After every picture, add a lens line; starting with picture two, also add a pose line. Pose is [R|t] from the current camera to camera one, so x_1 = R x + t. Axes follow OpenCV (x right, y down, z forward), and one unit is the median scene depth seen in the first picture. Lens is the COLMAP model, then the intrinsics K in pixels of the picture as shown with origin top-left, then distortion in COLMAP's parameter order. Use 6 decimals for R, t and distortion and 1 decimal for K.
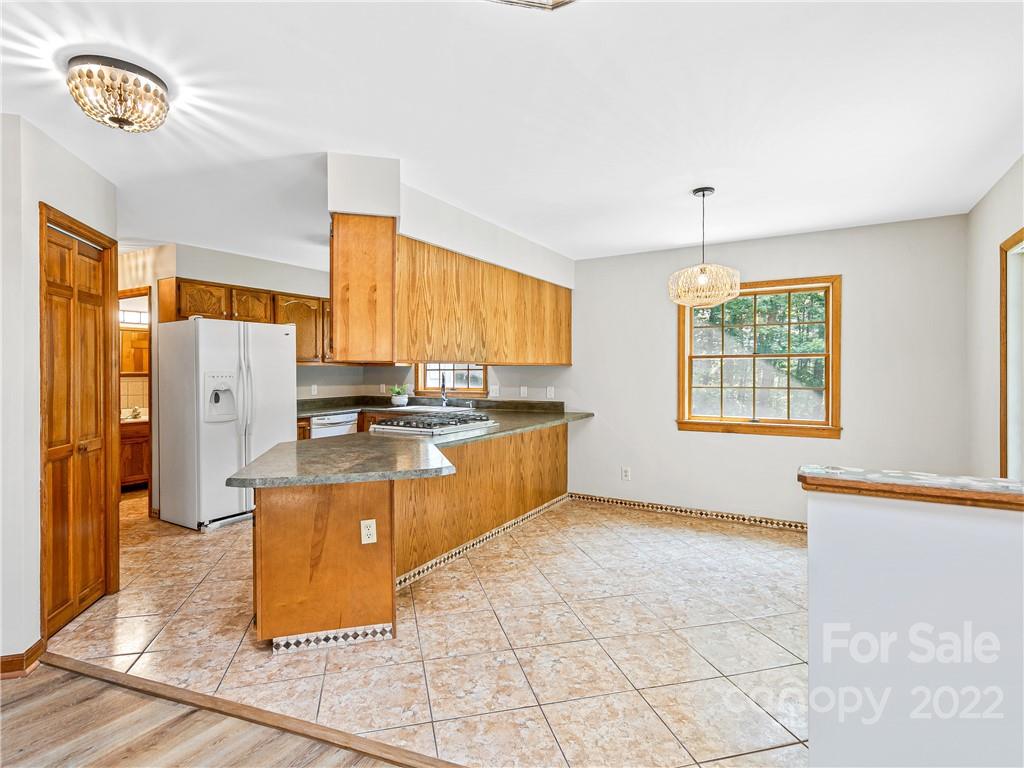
lens RADIAL K [[527.3, 0, 507.9], [0, 527.3, 377.0], [0, 0, 1]] dist [0.003997, 0.000593]
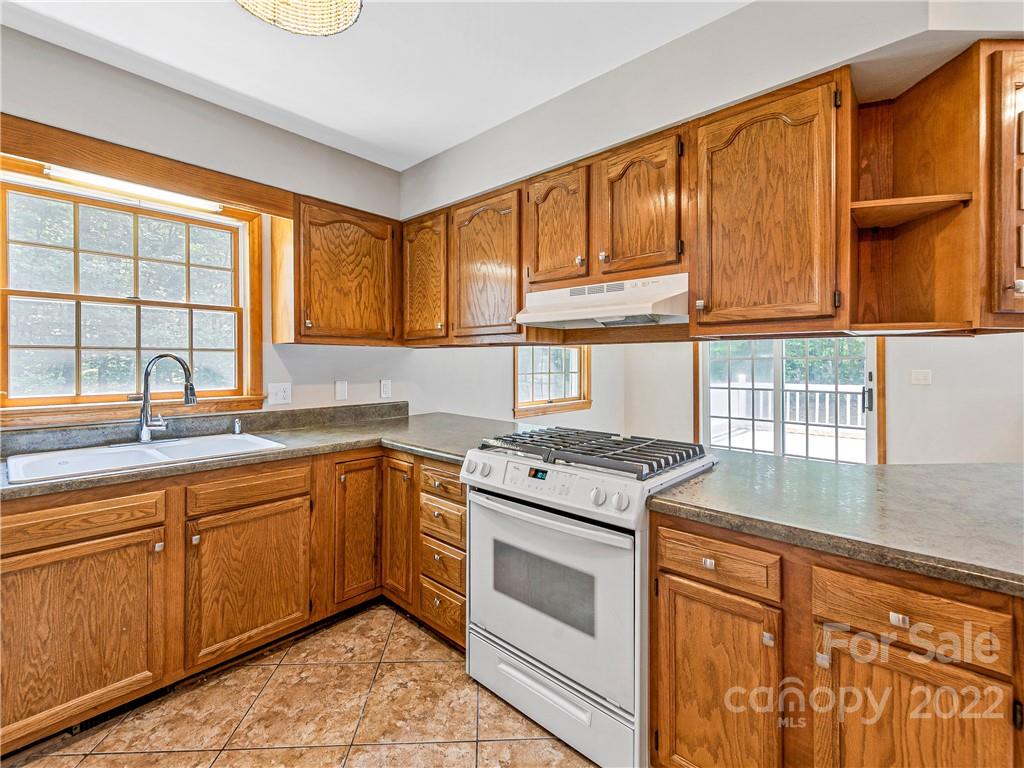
lens RADIAL K [[459.8, 0, 507.7], [0, 459.8, 364.3], [0, 0, 1]] dist [0.002533, 0.000486]
pose [[0.202529, -0.003106, 0.979271, -0.509235], [0.008403, 0.999964, 0.001433, -0.000553], [-0.979240, 0.007939, 0.202548, 0.849693]]
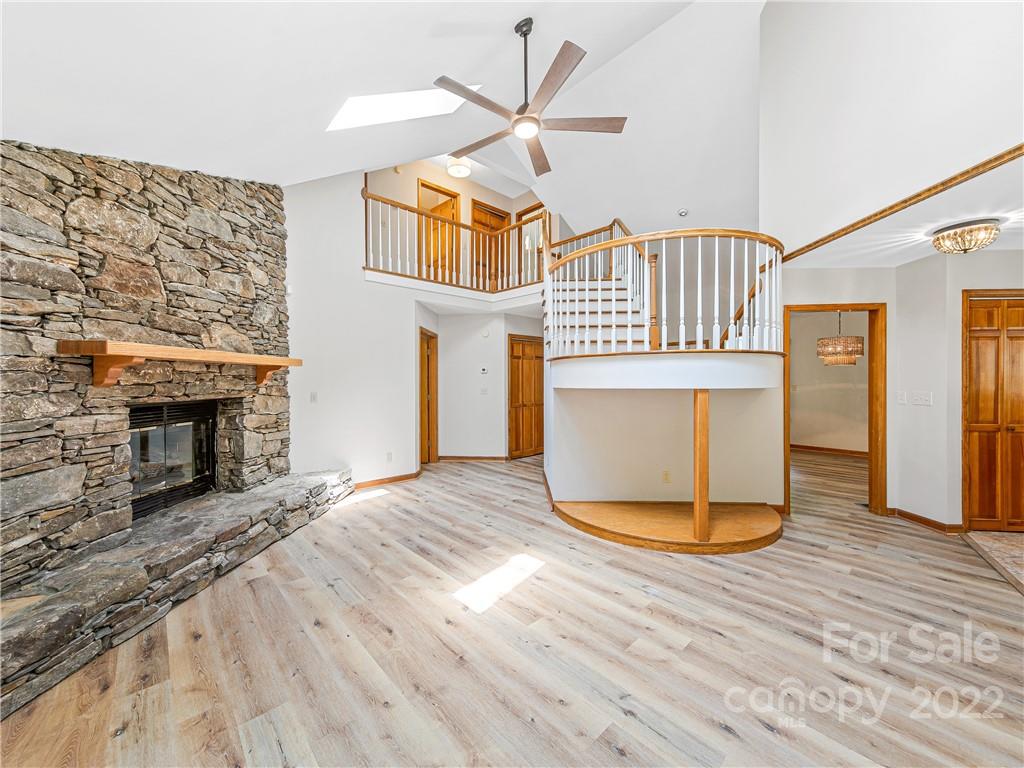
lens RADIAL K [[391.3, 0, 498.3], [0, 391.3, 380.8], [0, 0, 1]] dist [0.003387, 0.000089]
pose [[-0.293378, 0.005485, -0.955981, 0.460156], [-0.006117, 0.999952, 0.007615, -0.005632], [0.955977, 0.008082, -0.293330, -0.077366]]
